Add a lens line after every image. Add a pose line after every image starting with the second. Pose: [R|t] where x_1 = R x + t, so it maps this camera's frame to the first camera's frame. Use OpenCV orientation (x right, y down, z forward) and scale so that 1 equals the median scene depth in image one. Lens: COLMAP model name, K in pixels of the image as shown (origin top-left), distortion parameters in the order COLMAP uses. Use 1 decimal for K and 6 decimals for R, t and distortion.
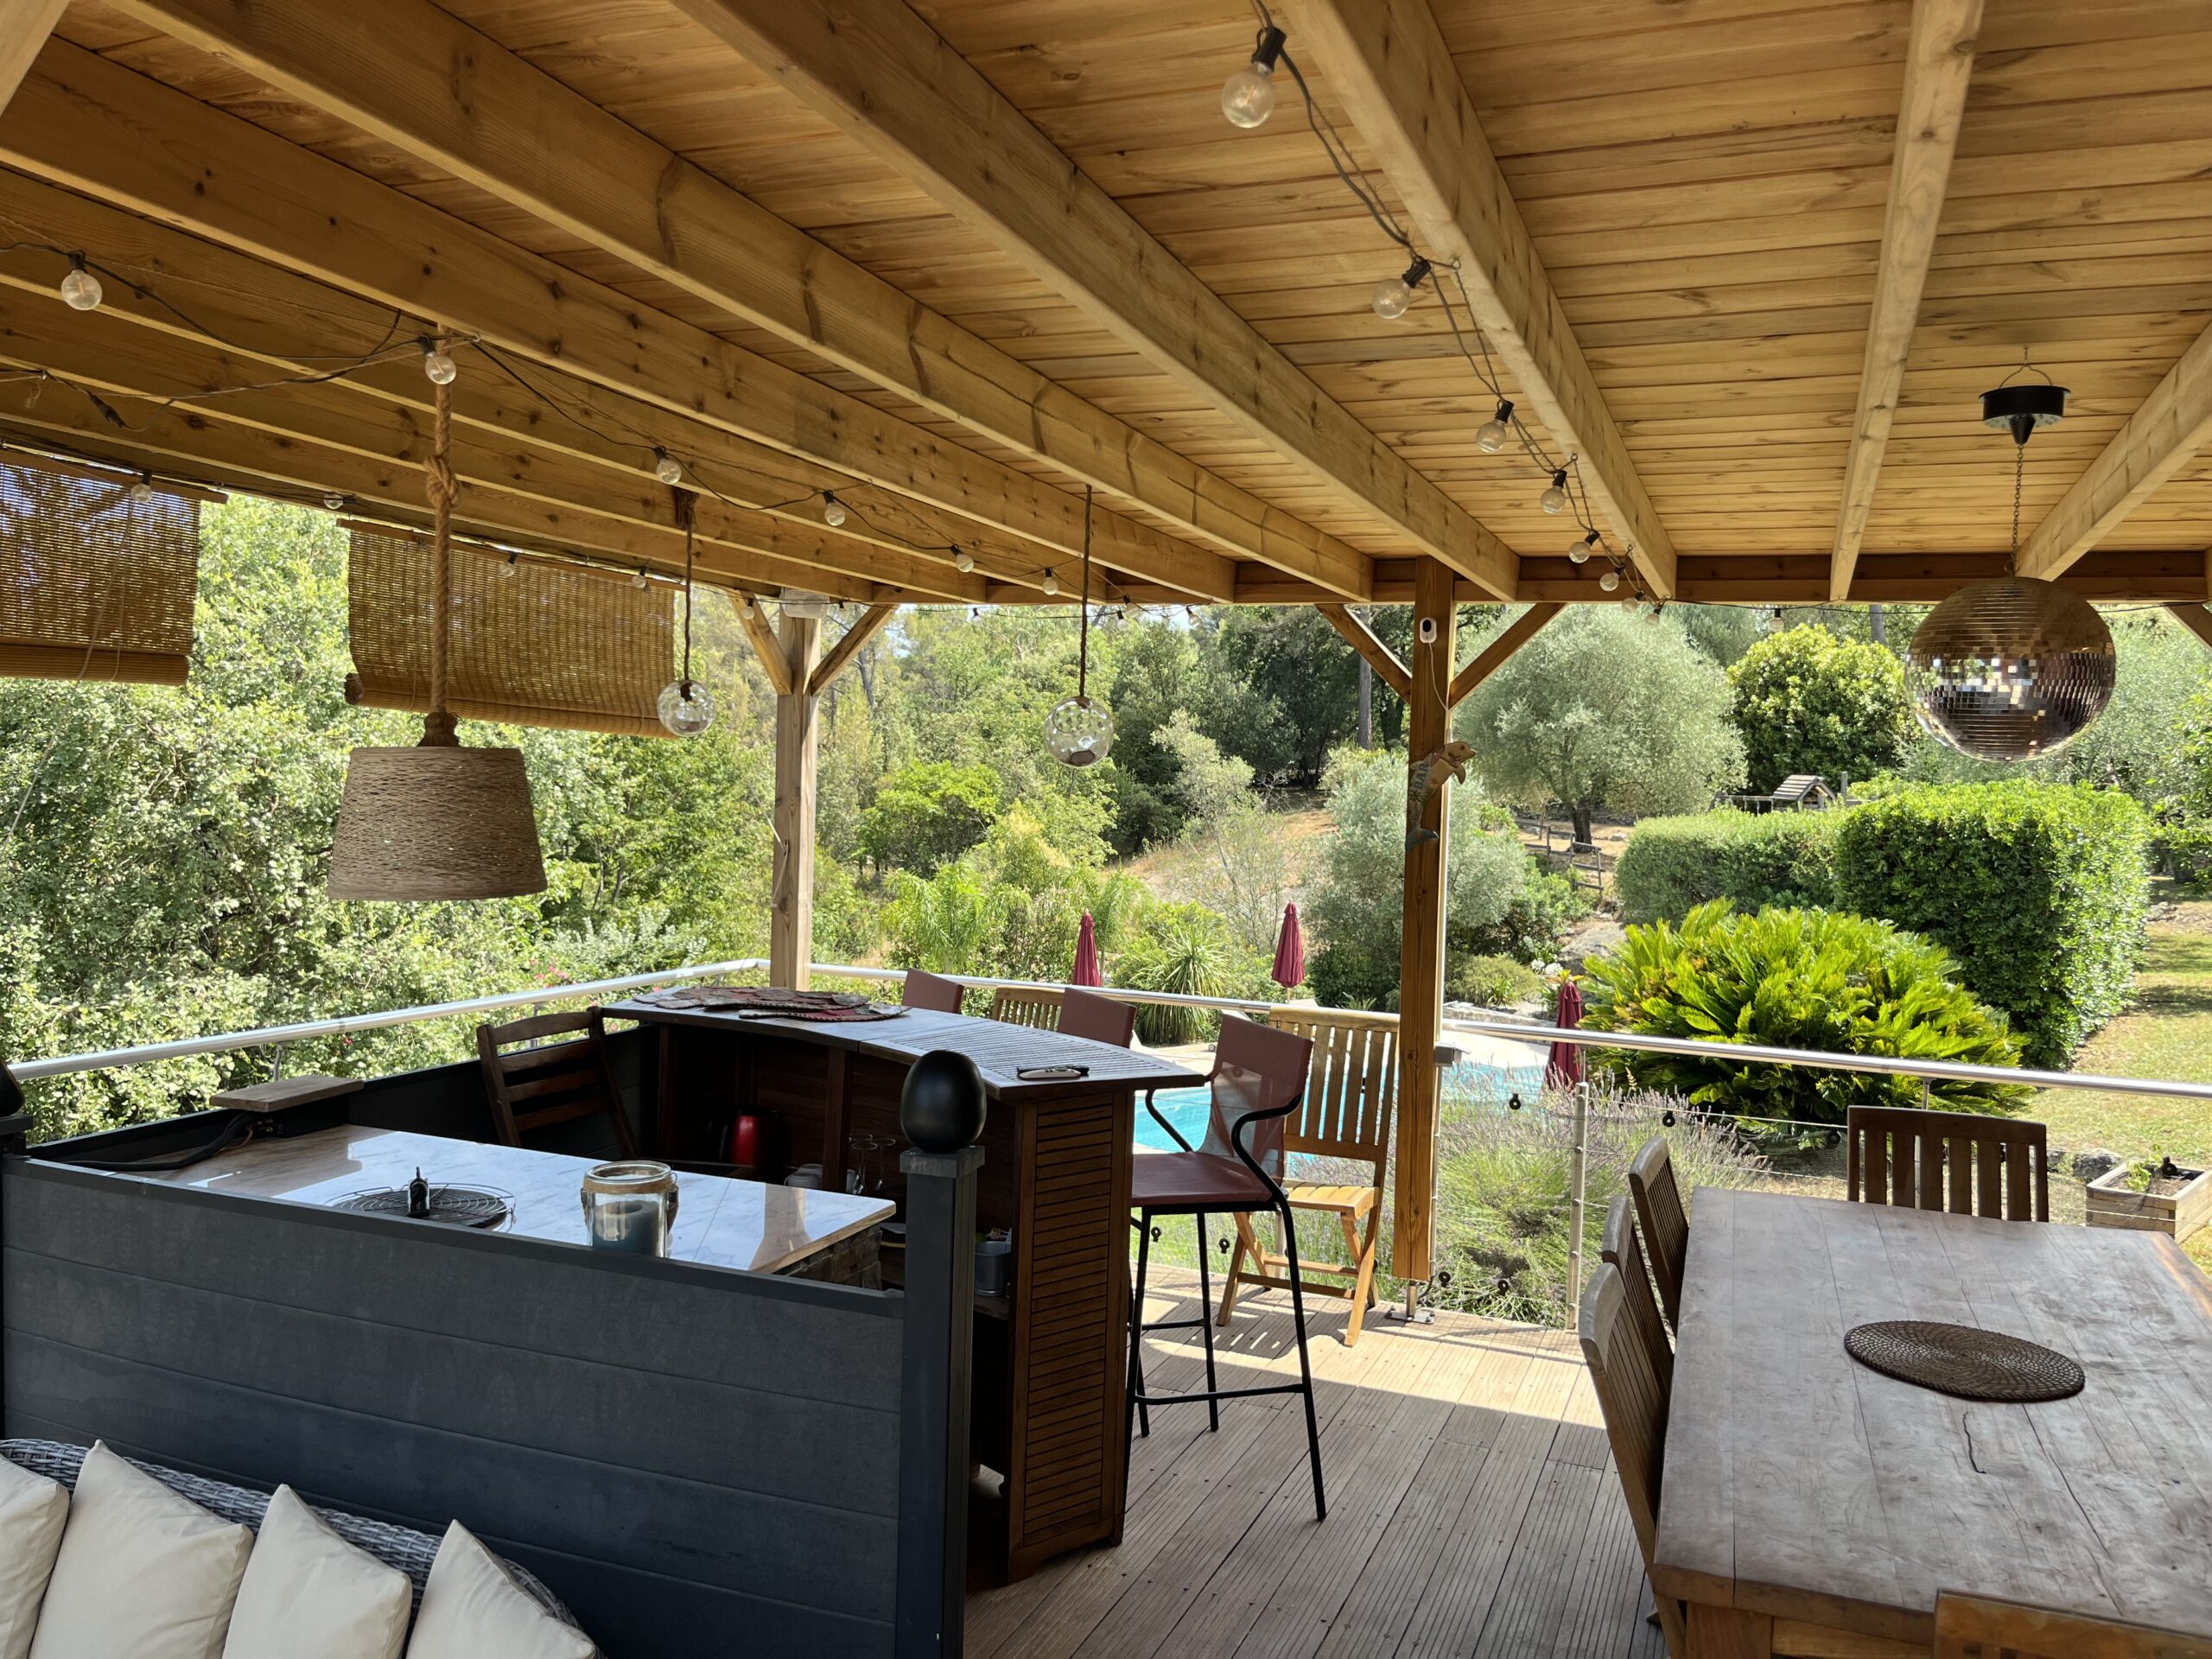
lens RADIAL K [[1656.4, 0, 1083.0], [0, 1656.4, 839.4], [0, 0, 1]] dist [0.035320, -0.054102]
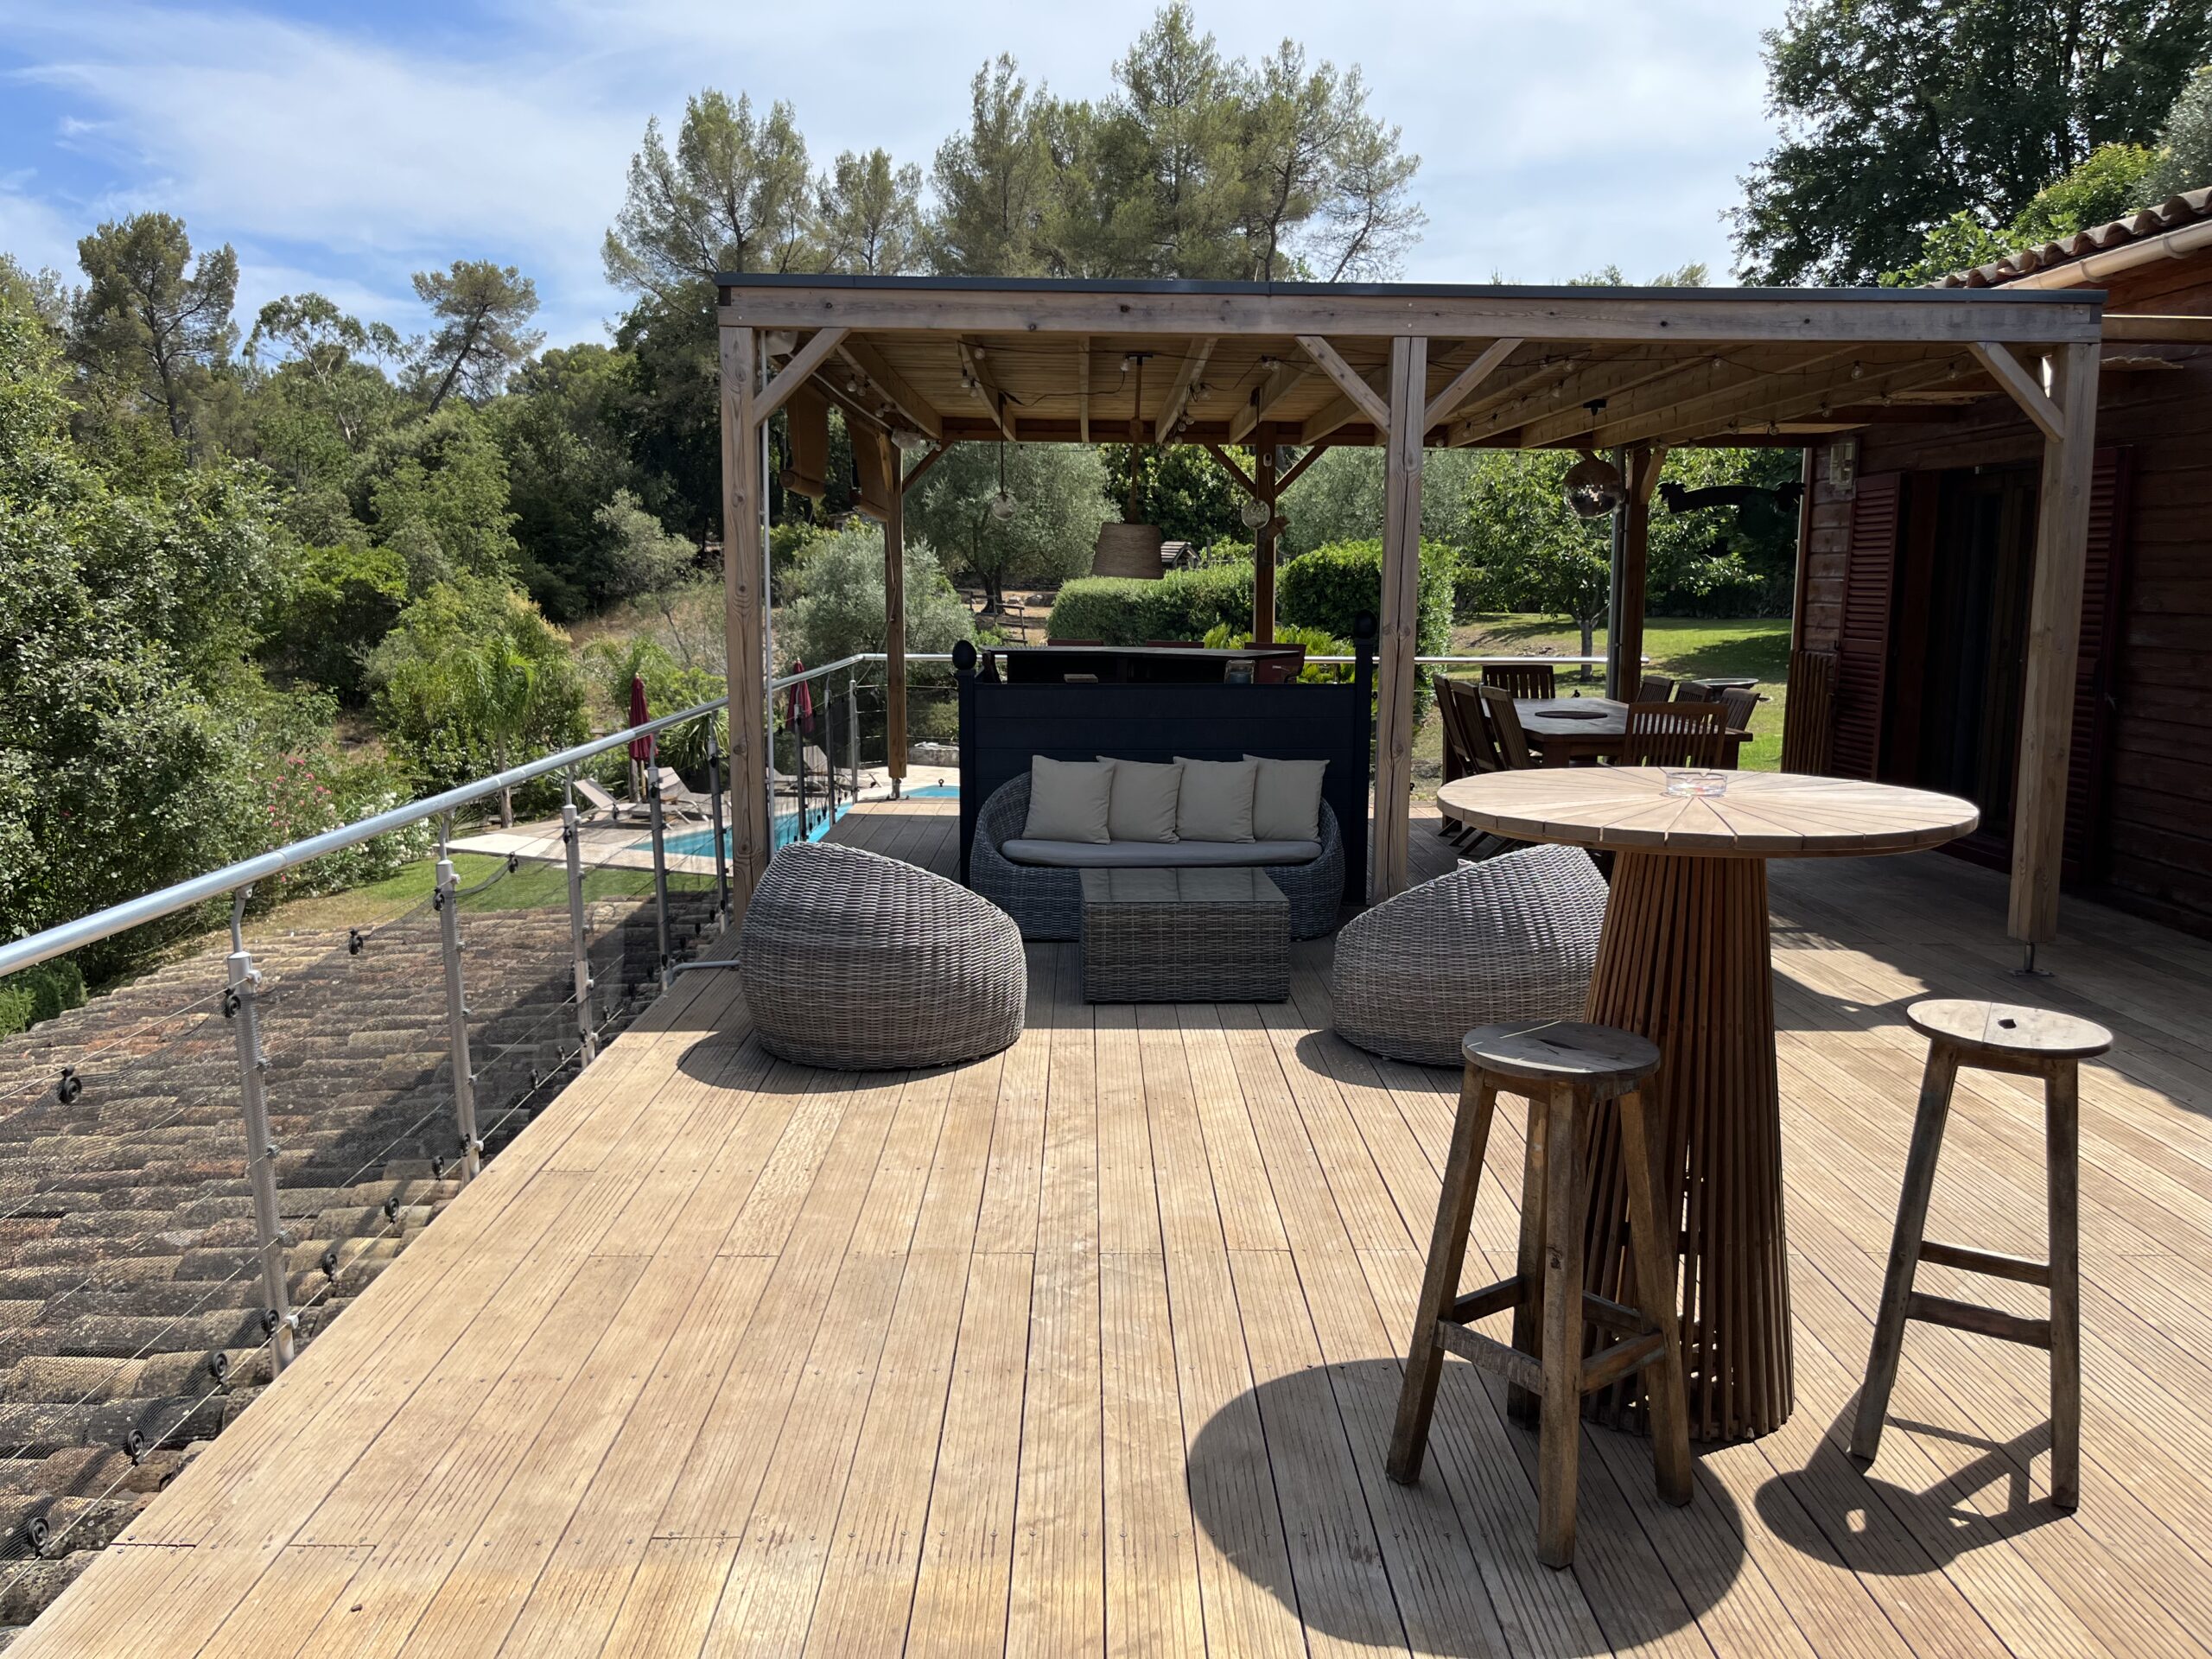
lens RADIAL K [[1656.4, 0, 1100.6], [0, 1656.4, 819.2], [0, 0, 1]] dist [0.035320, -0.054102]
pose [[0.915571, -0.086571, 0.392728, -0.095068], [0.038547, 0.990950, 0.128575, 0.004556], [-0.400305, -0.102581, 0.910622, -0.093444]]
